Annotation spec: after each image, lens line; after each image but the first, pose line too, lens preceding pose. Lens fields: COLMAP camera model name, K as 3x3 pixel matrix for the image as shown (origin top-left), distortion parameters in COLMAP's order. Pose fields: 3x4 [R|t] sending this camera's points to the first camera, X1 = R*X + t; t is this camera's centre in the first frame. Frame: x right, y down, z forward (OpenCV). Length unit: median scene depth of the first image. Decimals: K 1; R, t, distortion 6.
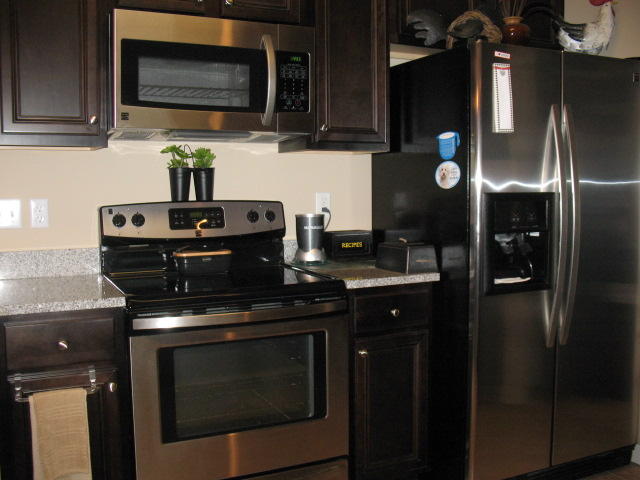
lens RADIAL K [[661.4, 0, 309.9], [0, 661.4, 239.4], [0, 0, 1]] dist [-0.186643, 0.204240]
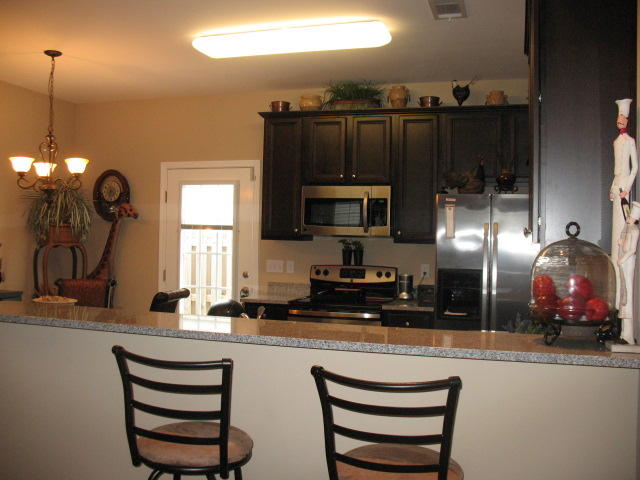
lens RADIAL K [[661.4, 0, 309.9], [0, 661.4, 239.4], [0, 0, 1]] dist [-0.186643, 0.204240]
pose [[0.733475, 0.022598, -0.679341, 1.213329], [-0.079807, 0.995397, -0.053055, -0.017746], [0.675015, 0.093131, 0.731903, -0.691935]]
